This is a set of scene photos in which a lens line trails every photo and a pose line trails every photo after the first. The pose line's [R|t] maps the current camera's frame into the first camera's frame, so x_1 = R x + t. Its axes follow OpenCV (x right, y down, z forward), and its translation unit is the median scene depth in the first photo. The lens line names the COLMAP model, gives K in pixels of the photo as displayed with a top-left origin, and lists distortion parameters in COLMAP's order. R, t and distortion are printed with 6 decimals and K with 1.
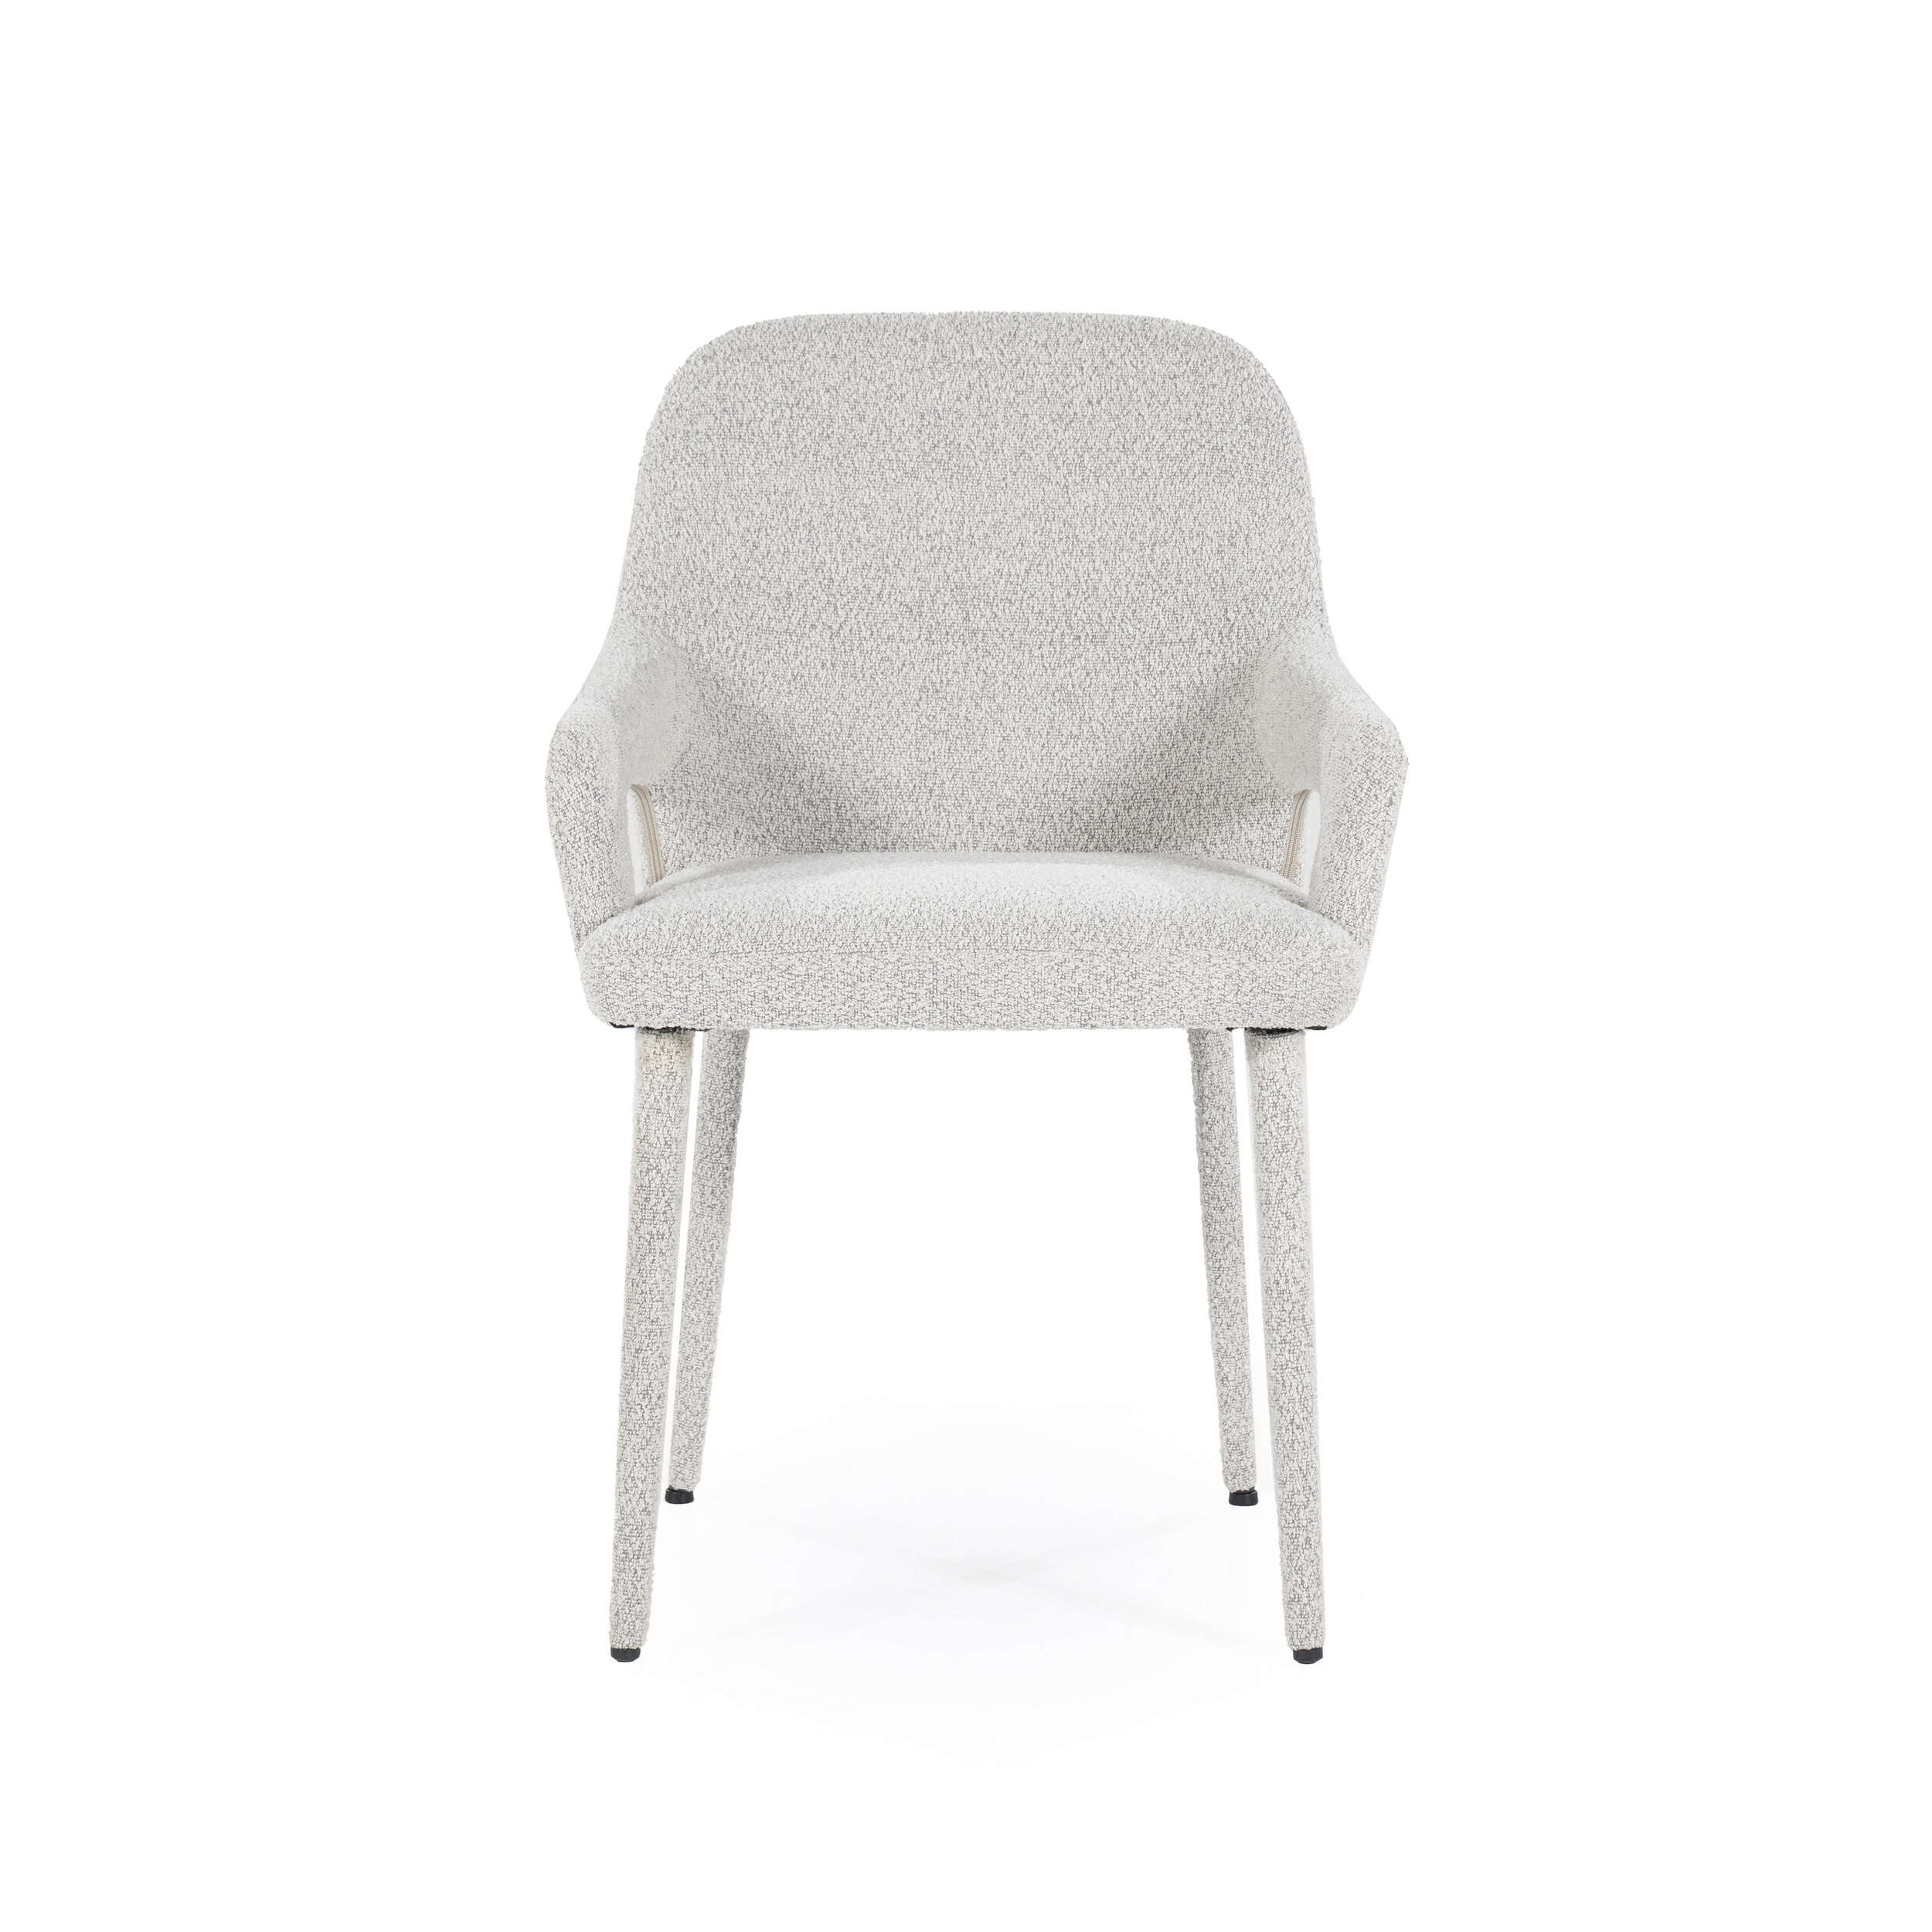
lens RADIAL K [[5588.5, 0, 976.9], [0, 5588.5, 958.5], [0, 0, 1]] dist [0.336580, 0.000000]
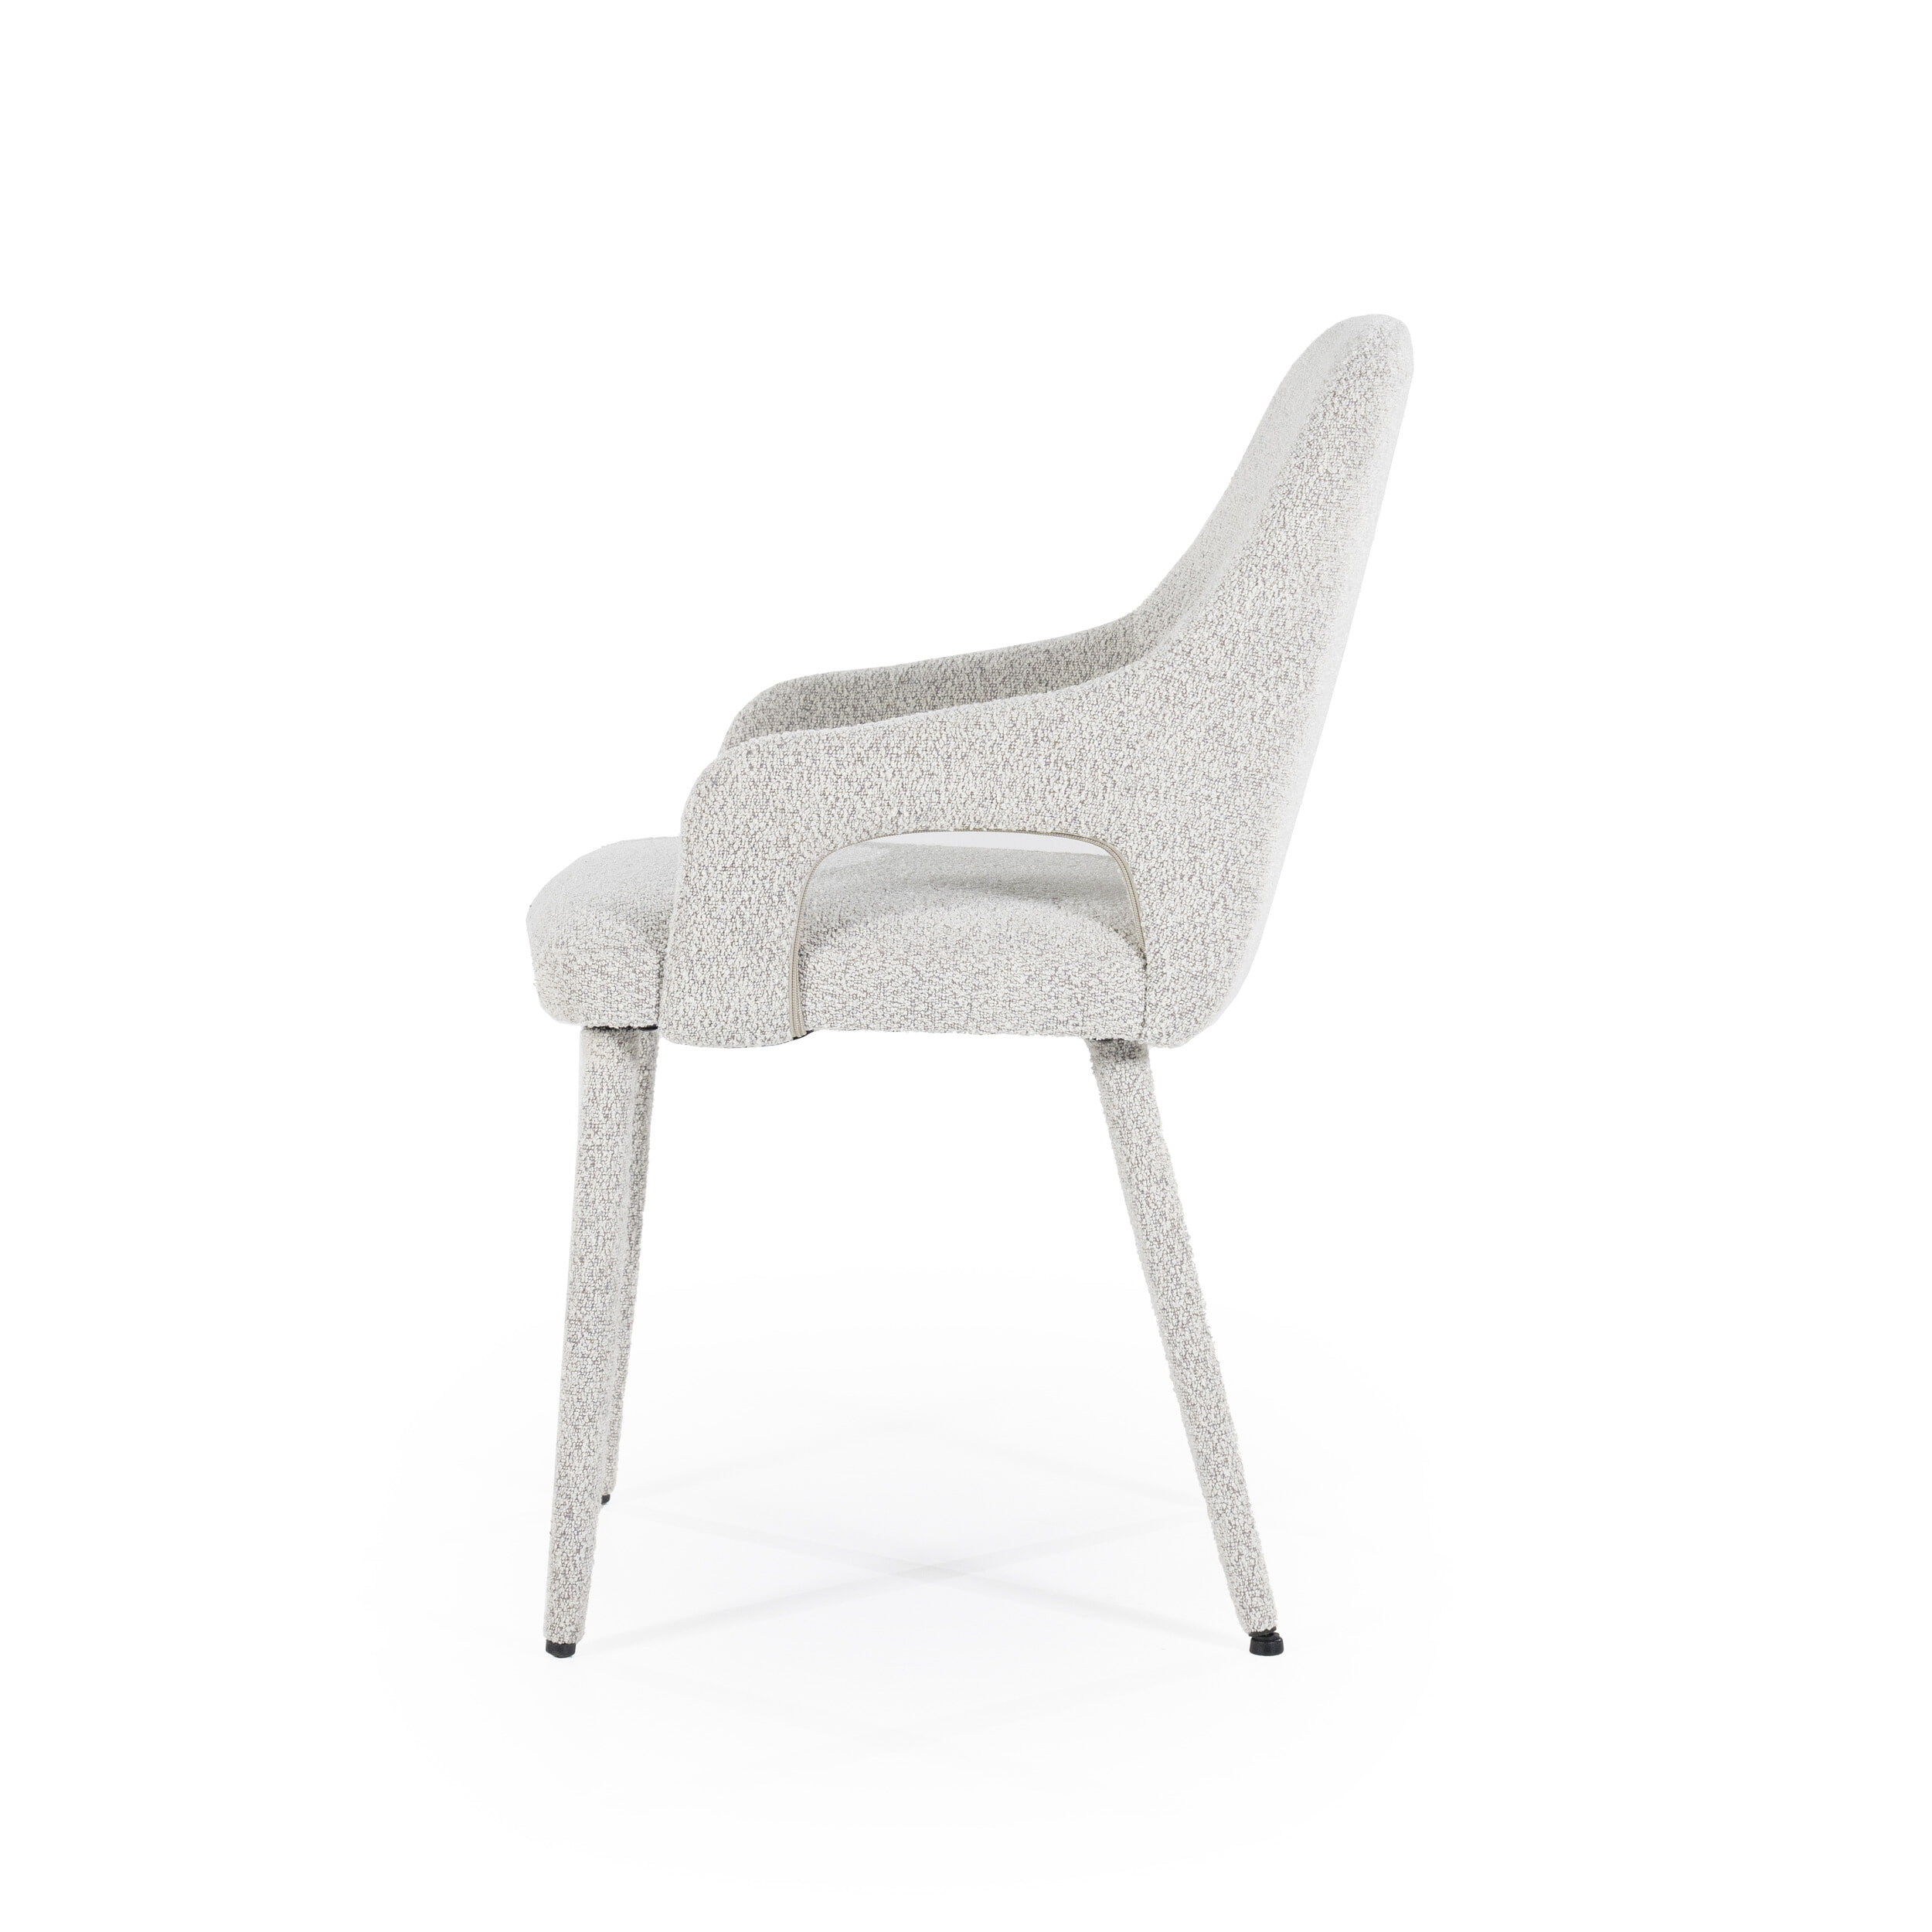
lens RADIAL K [[5588.5, 0, 909.8], [0, 5588.5, 966.3], [0, 0, 1]] dist [0.336580, 0.000000]
pose [[-0.003215, 0.122287, -0.992490, 0.949573], [-0.131705, 0.983797, 0.121643, -0.114922], [0.991284, 0.131107, 0.012943, 0.945383]]
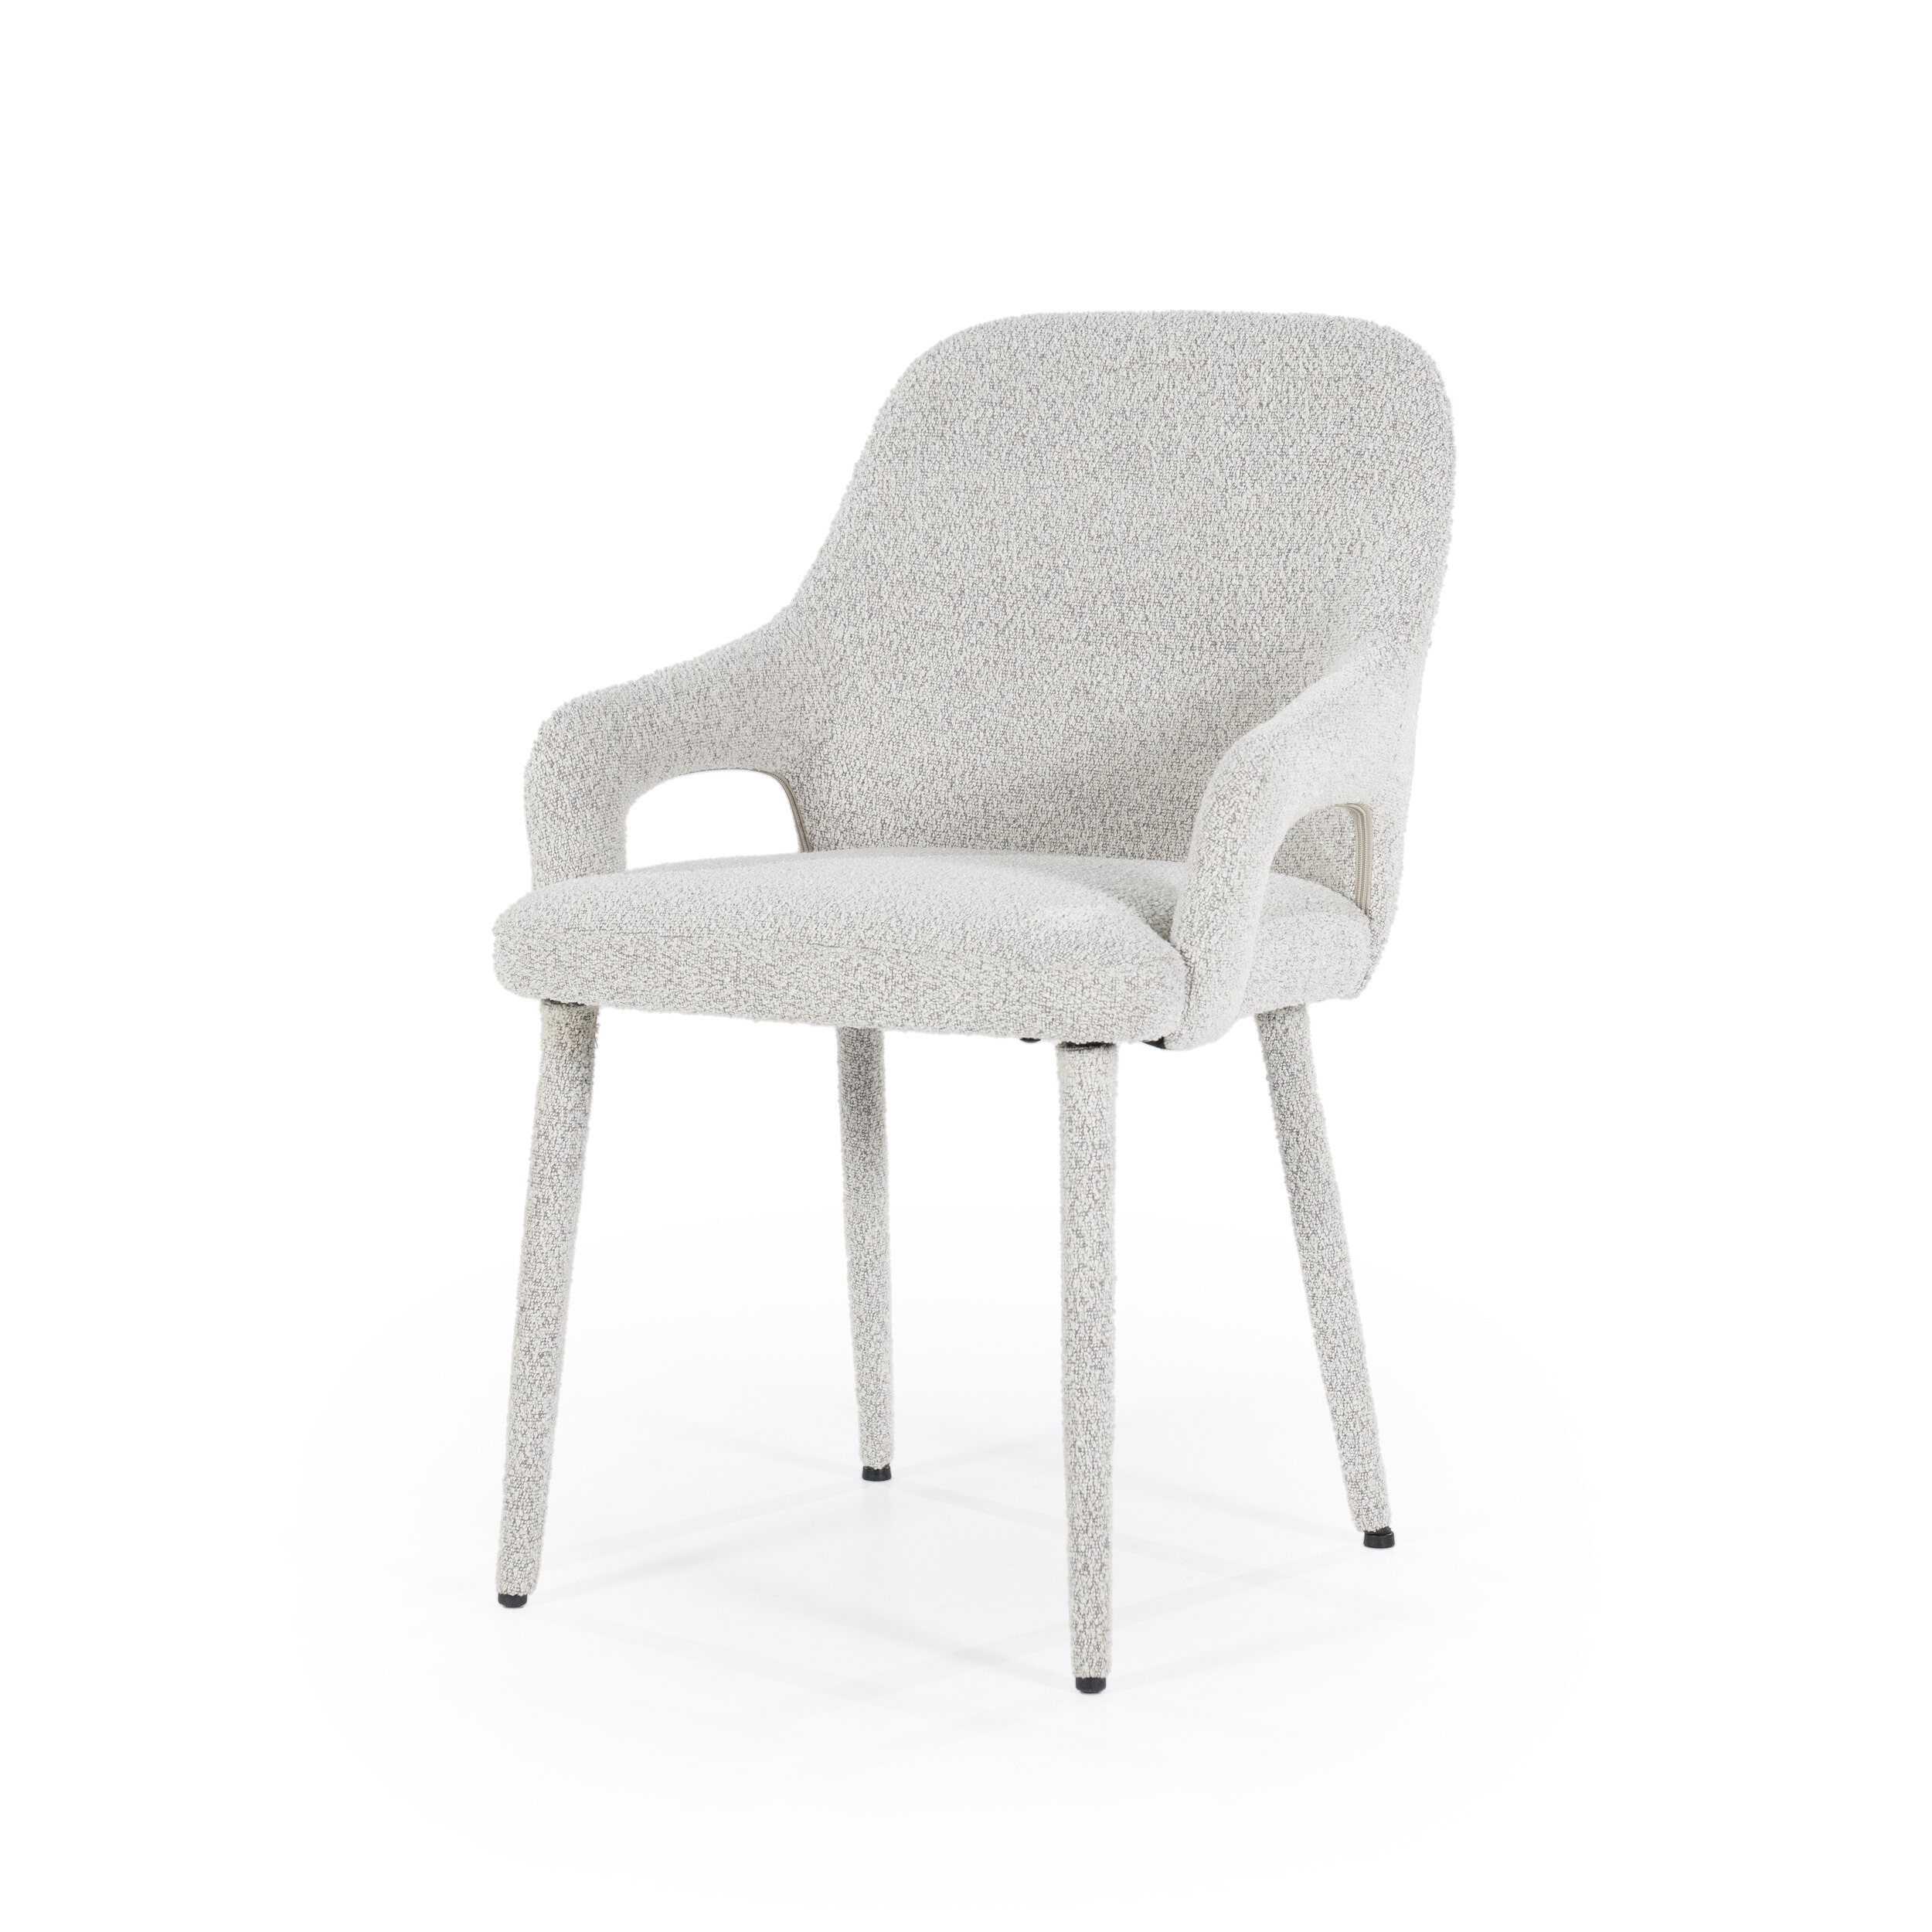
lens RADIAL K [[5588.5, 0, 967.6], [0, 5588.5, 960.6], [0, 0, 1]] dist [0.336580, 0.000000]
pose [[0.864982, 0.063114, -0.497818, 0.475377], [-0.064167, 0.997826, 0.015013, -0.013811], [0.497683, 0.018958, 0.867152, 0.127124]]
